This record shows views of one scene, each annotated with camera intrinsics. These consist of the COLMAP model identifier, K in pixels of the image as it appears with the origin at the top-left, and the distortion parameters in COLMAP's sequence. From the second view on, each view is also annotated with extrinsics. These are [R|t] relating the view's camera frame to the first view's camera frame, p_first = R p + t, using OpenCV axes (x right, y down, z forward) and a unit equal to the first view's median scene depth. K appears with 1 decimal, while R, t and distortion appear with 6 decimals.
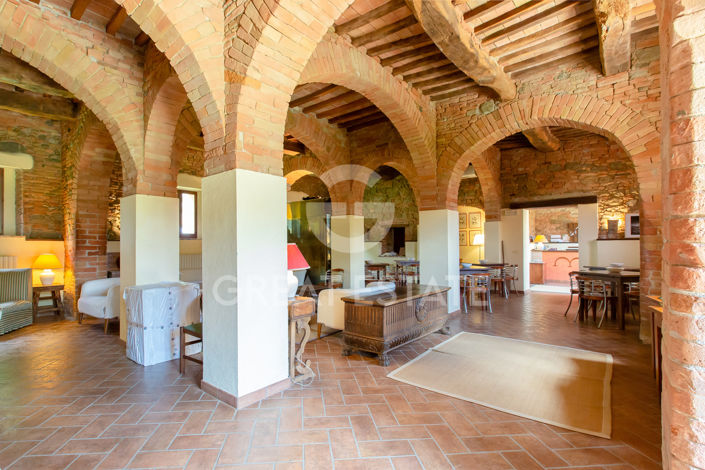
lens RADIAL K [[335.6, 0, 342.7], [0, 335.6, 243.8], [0, 0, 1]] dist [-0.021472, 0.007393]
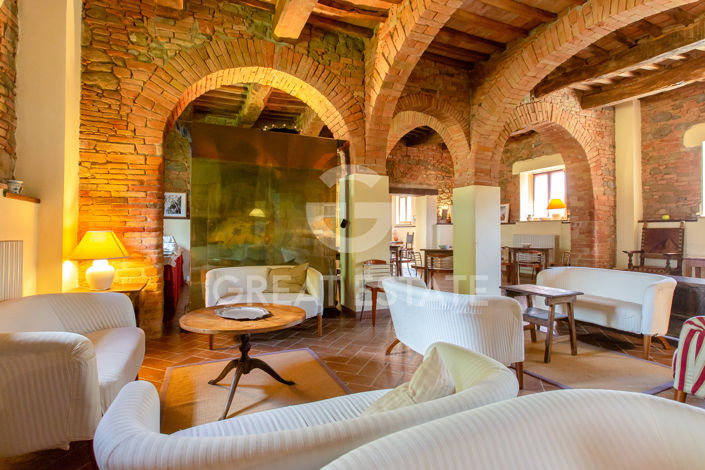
lens RADIAL K [[335.6, 0, 353.6], [0, 335.6, 231.6], [0, 0, 1]] dist [-0.021472, 0.007393]
pose [[0.460545, 0.003707, 0.887629, -0.536437], [-0.006775, 0.999977, -0.000661, 0.020493], [-0.887611, -0.005709, 0.460559, 0.690261]]
